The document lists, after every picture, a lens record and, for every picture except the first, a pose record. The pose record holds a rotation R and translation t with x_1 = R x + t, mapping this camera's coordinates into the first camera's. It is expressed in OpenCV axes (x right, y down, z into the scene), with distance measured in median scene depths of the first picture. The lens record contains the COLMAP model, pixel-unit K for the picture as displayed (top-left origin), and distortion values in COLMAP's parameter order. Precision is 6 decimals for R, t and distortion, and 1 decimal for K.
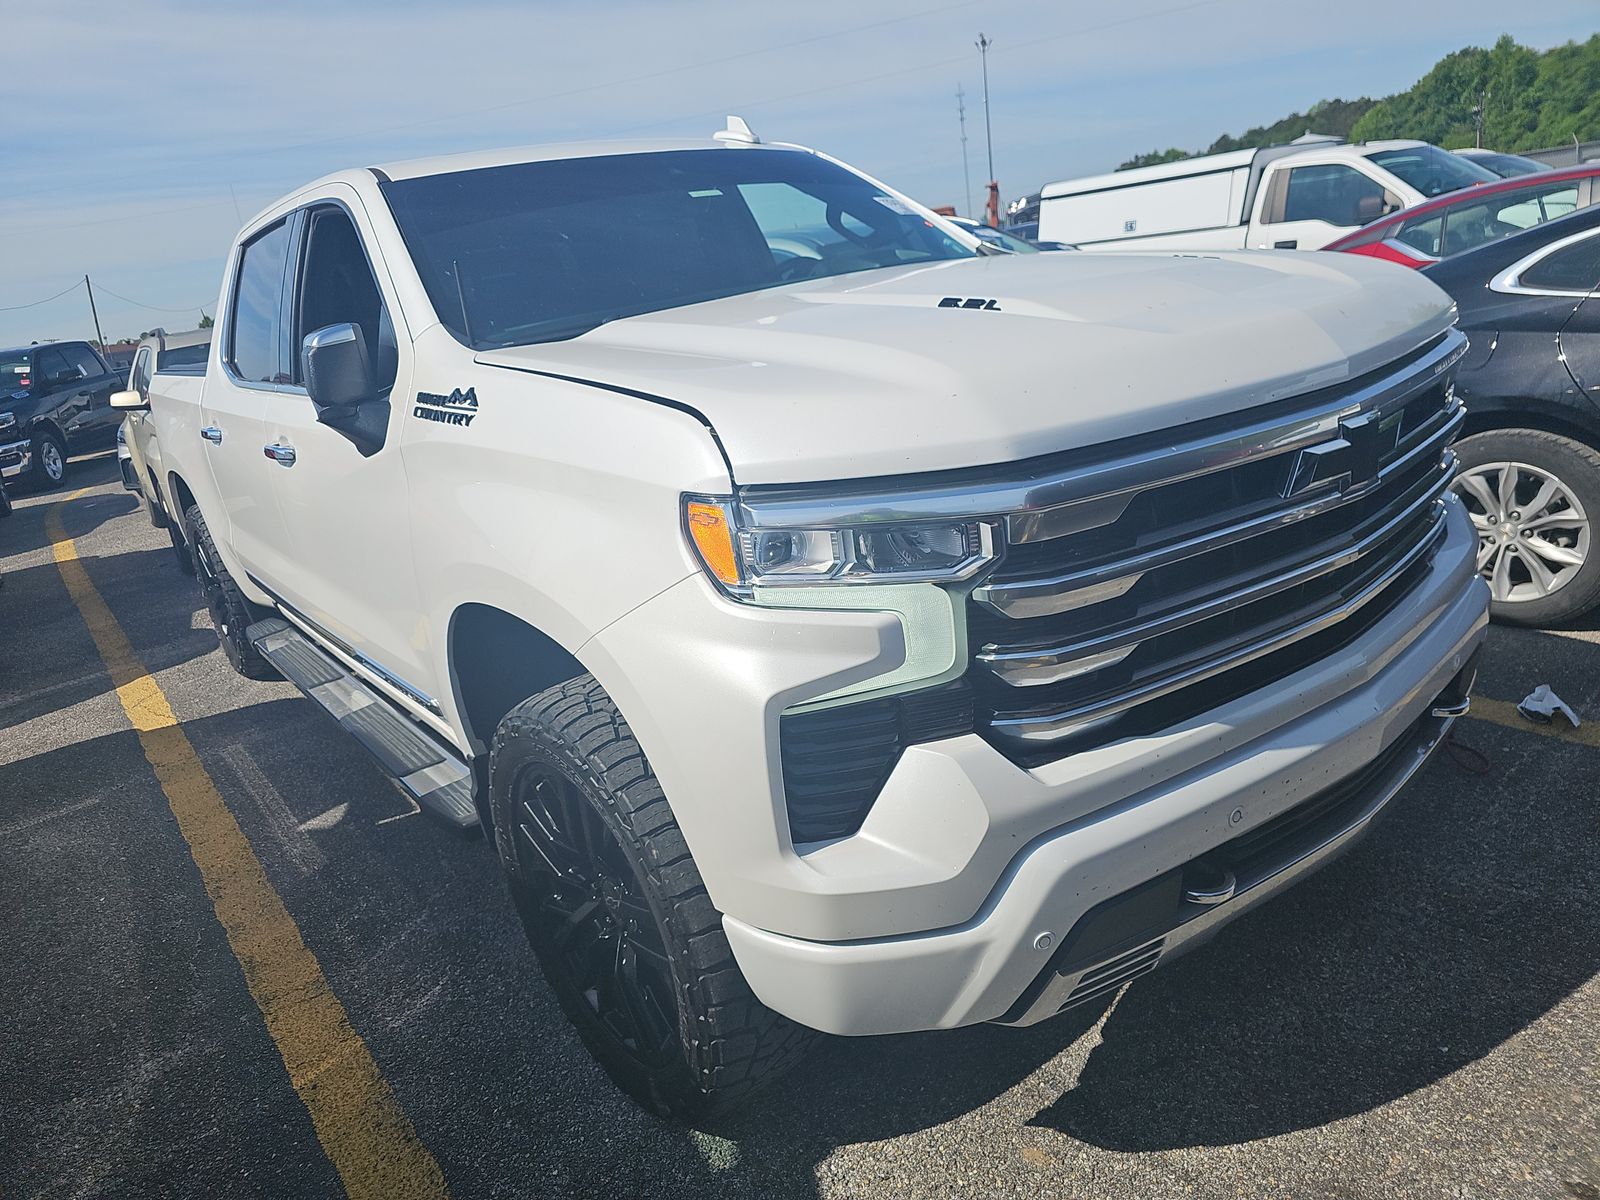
lens RADIAL K [[1062.1, 0, 800.0], [0, 1062.1, 600.0], [0, 0, 1]] dist [0.030269, -0.000355]
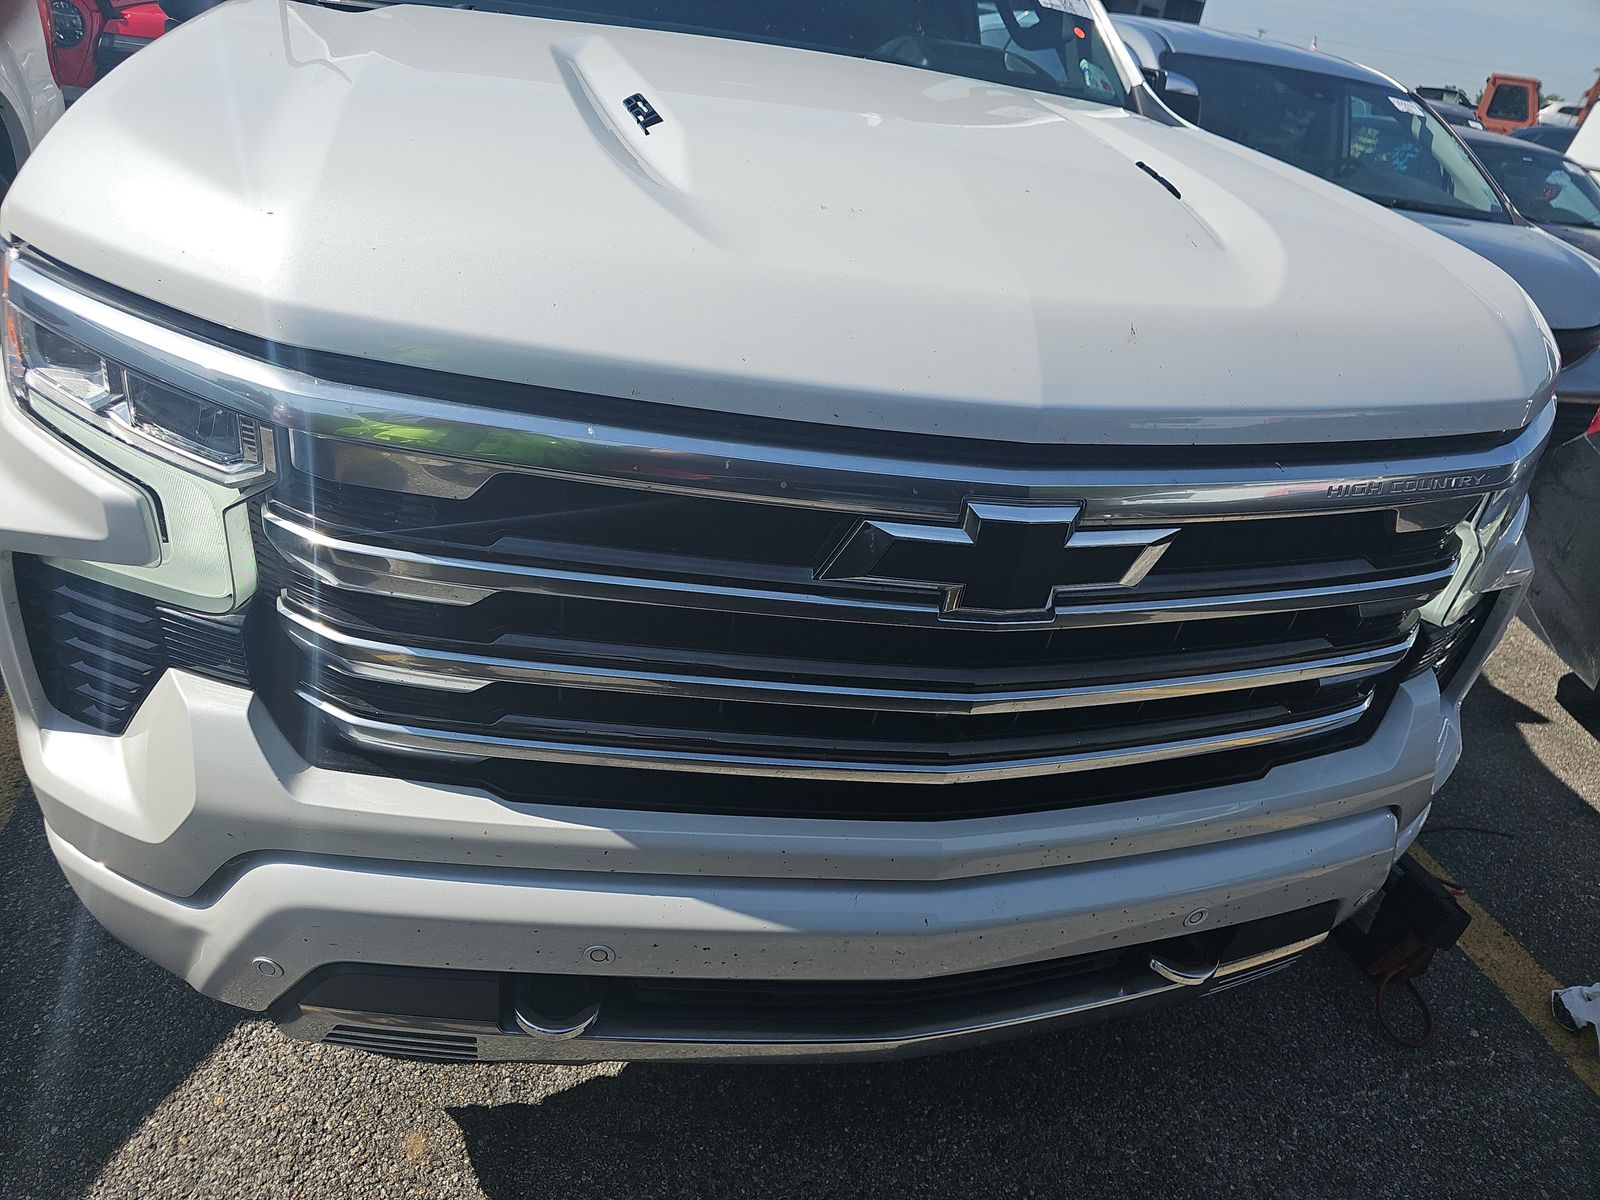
lens RADIAL K [[1055.8, 0, 797.6], [0, 1055.8, 608.0], [0, 0, 1]] dist [0.025534, -0.002764]
pose [[0.867227, 0.428382, -0.253785, 0.508511], [-0.368684, 0.895040, 0.250948, -0.192862], [0.334650, -0.124062, 0.934140, 0.351527]]
